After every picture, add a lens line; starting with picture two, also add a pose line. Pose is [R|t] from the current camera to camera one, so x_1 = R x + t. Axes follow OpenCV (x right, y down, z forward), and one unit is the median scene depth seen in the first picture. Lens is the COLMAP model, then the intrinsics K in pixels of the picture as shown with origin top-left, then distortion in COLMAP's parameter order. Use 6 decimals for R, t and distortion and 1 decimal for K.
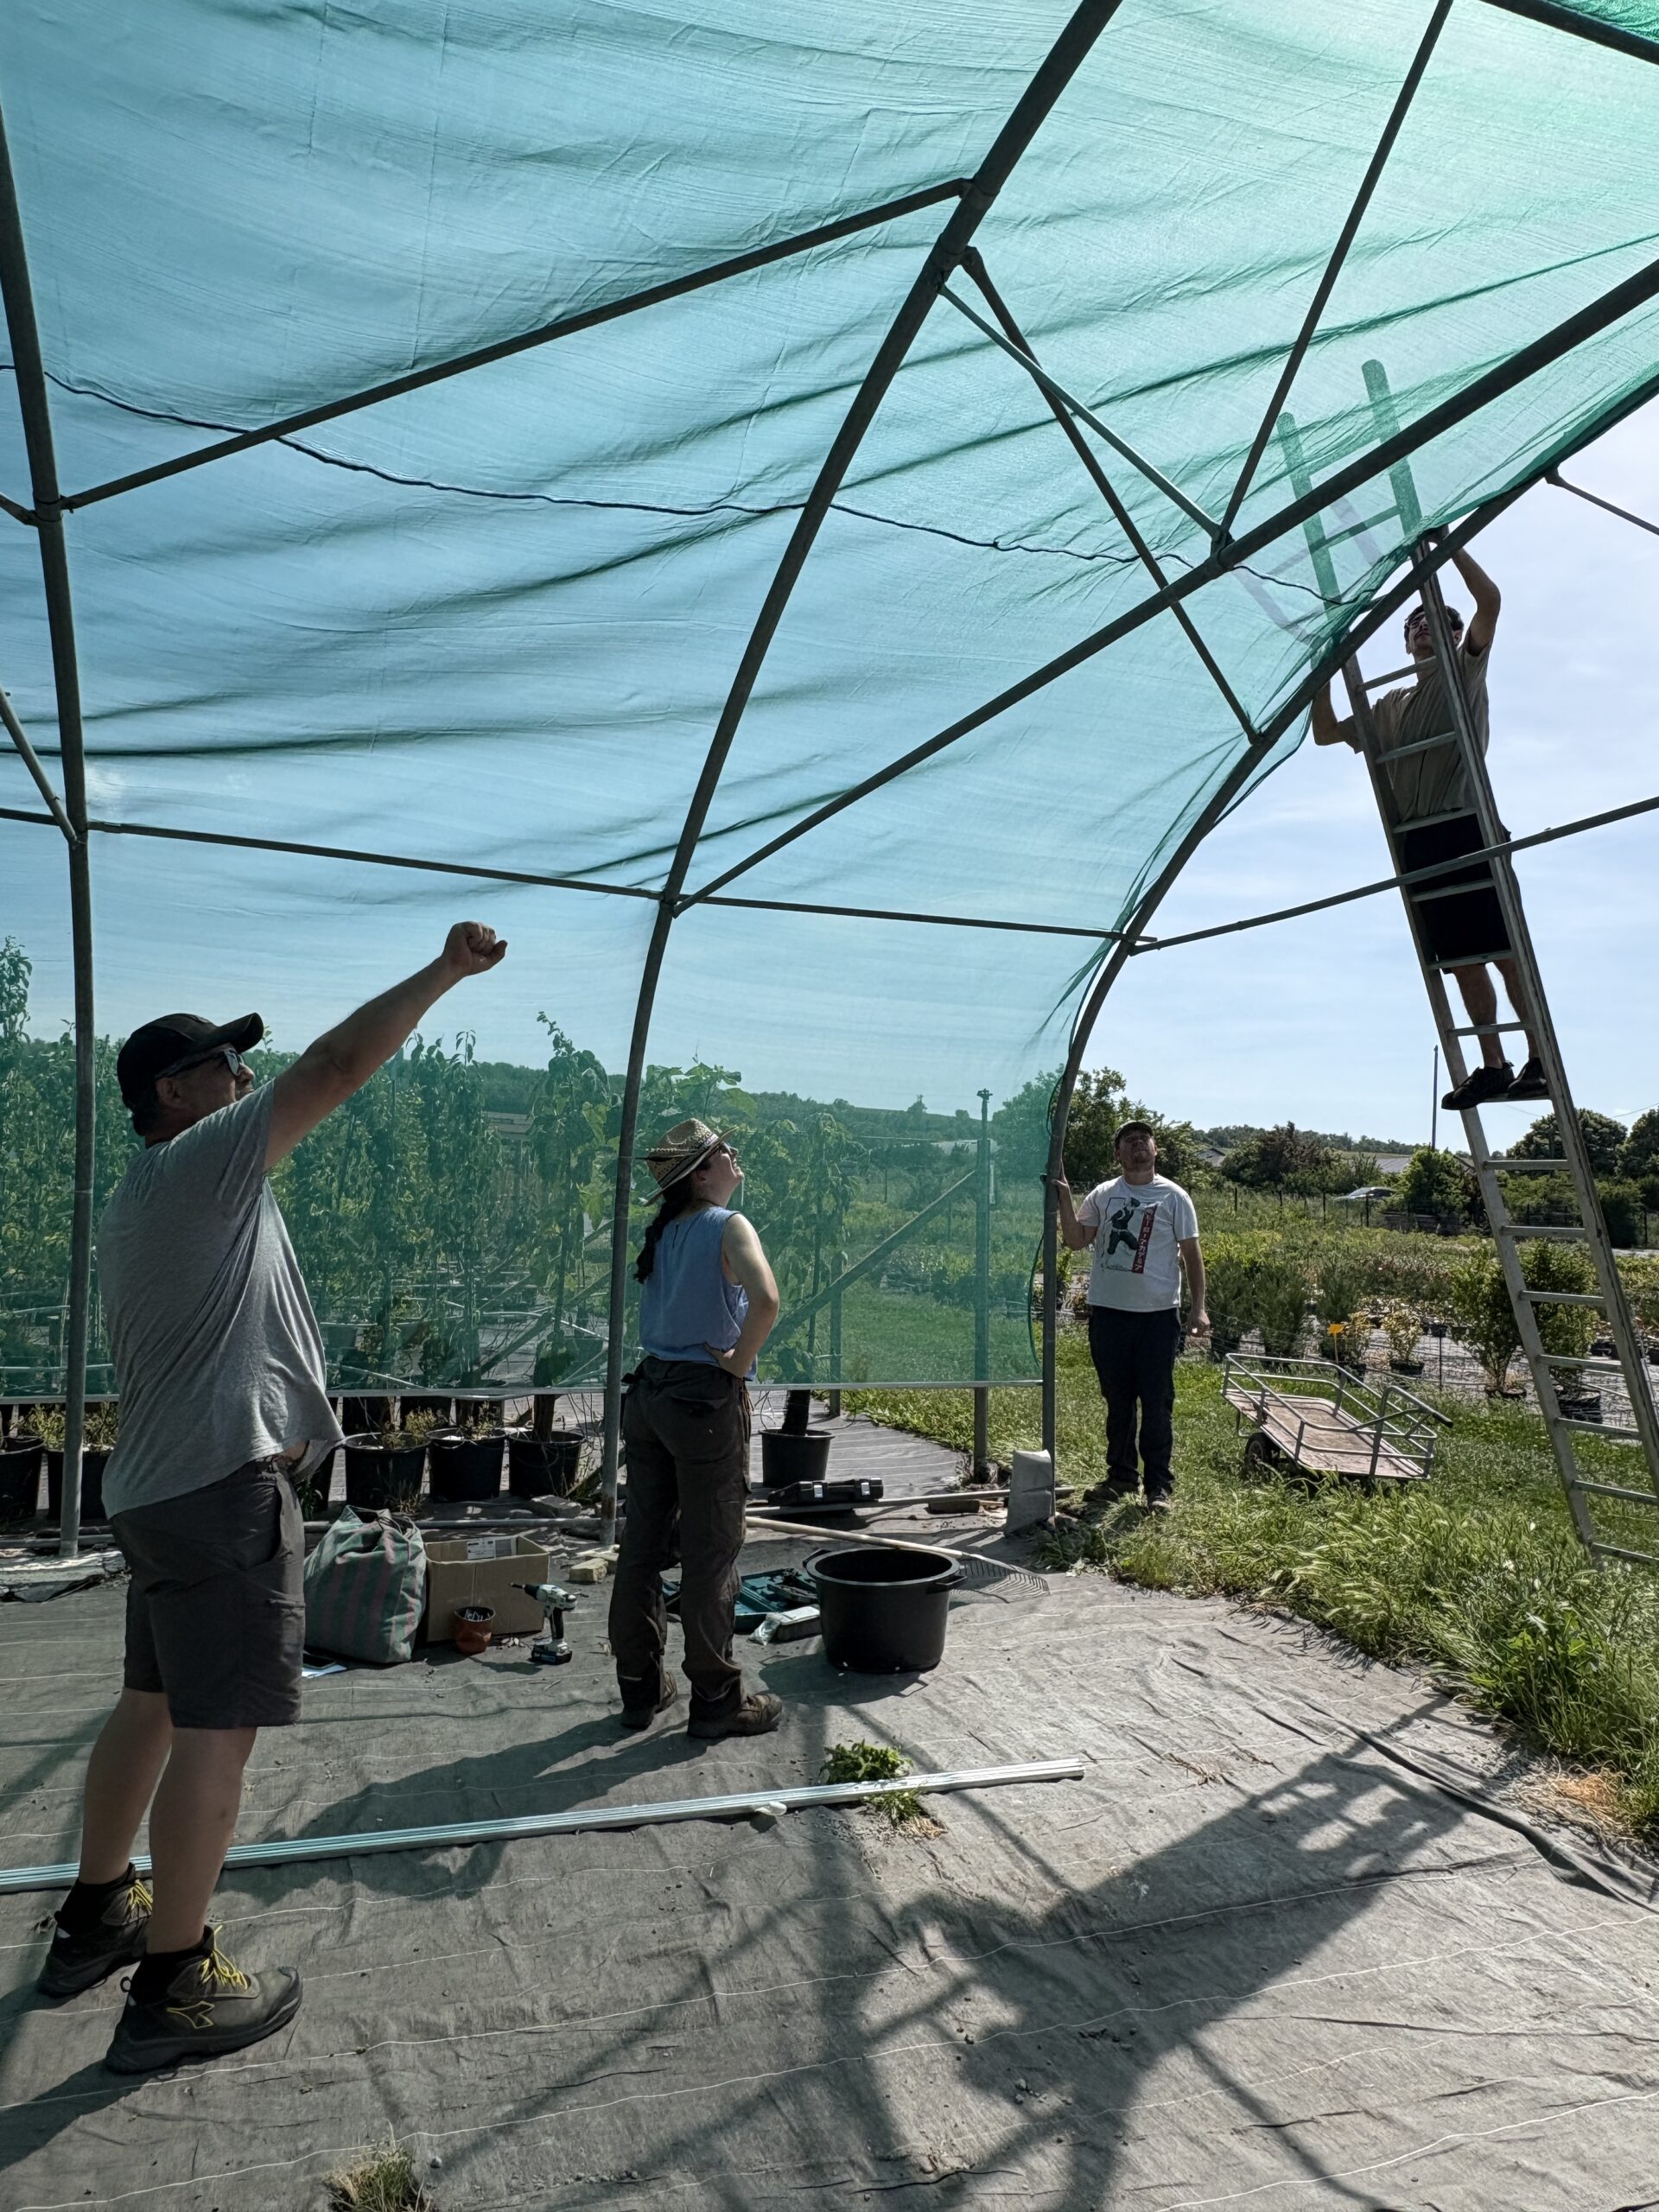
lens RADIAL K [[1468.0, 0, 822.9], [0, 1468.0, 1099.8], [0, 0, 1]] dist [-0.008195, 0.001738]
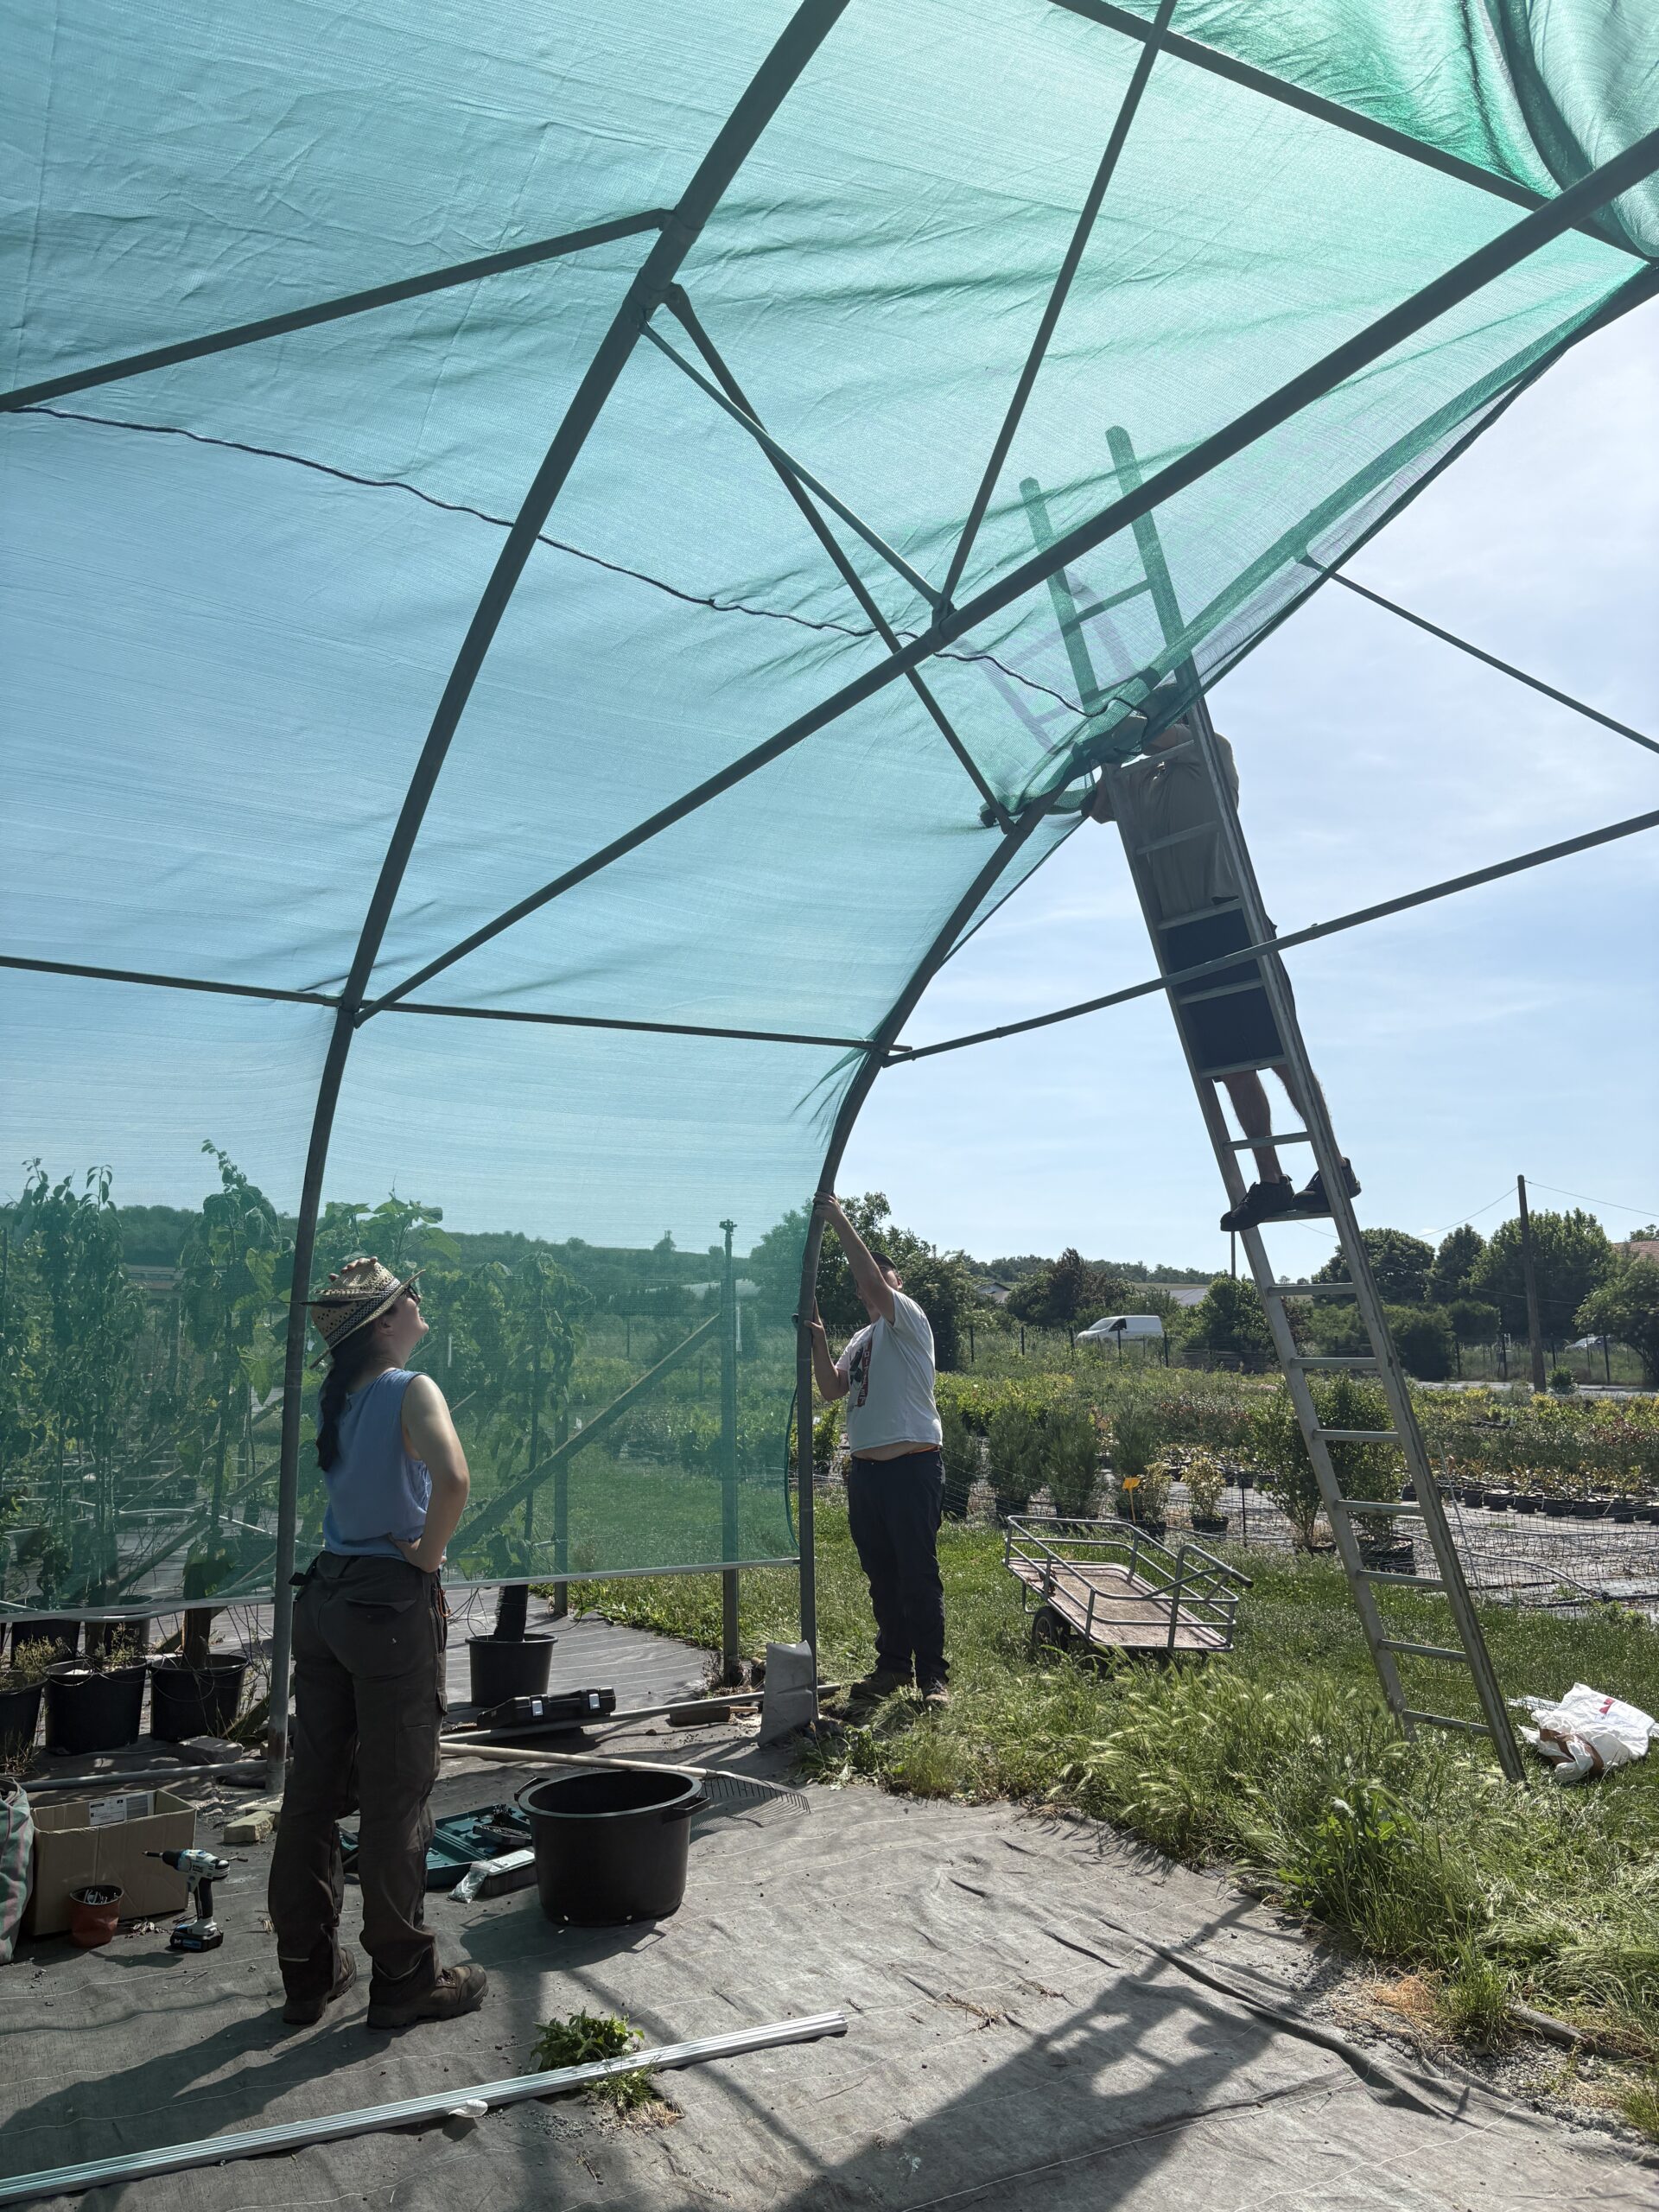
lens RADIAL K [[1696.3, 0, 819.8], [0, 1696.3, 1111.9], [0, 0, 1]] dist [0.013465, -0.007152]
pose [[0.988274, -0.013552, 0.152090, 0.014896], [0.024719, 0.997115, -0.071773, 0.001838], [-0.150679, 0.074691, 0.985757, -0.004884]]
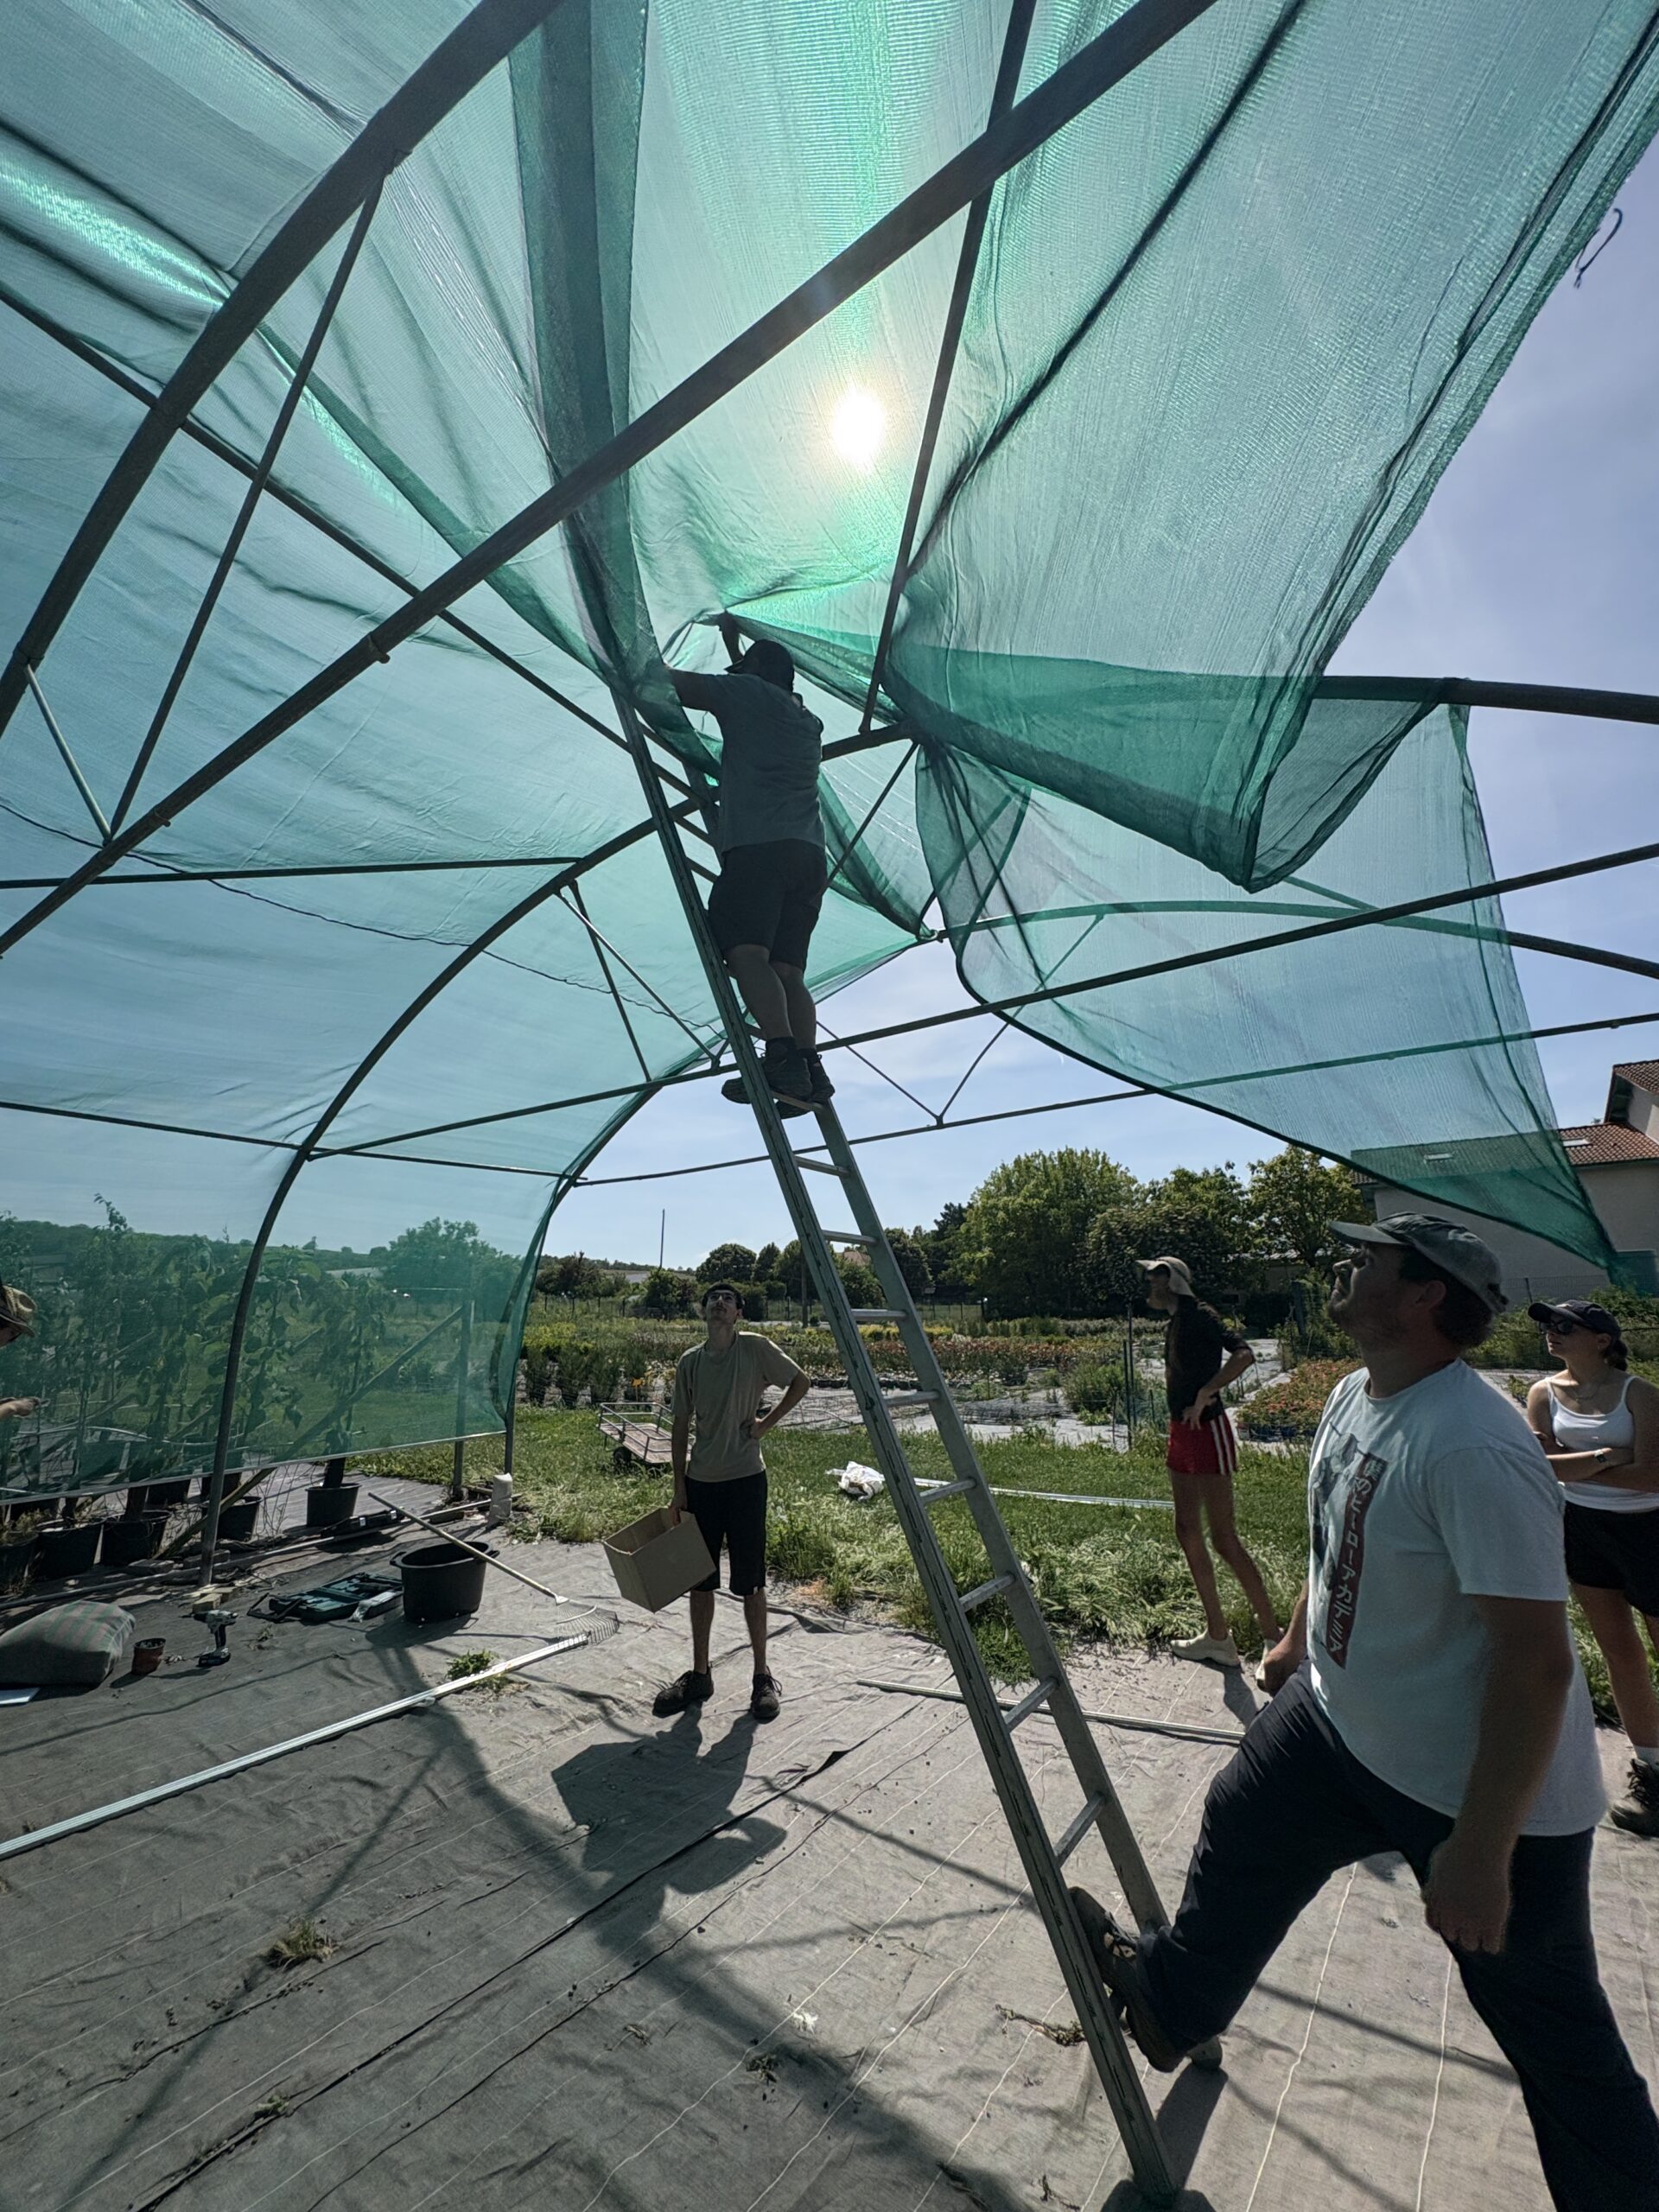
lens RADIAL K [[978.8, 0, 829.5], [0, 978.8, 1106.0], [0, 0, 1]] dist [-0.000743, -0.000119]
pose [[0.819041, 0.065980, 0.569929, -0.246368], [0.001611, 0.993097, -0.117284, -0.057826], [-0.573733, 0.096979, 0.813280, -0.204061]]
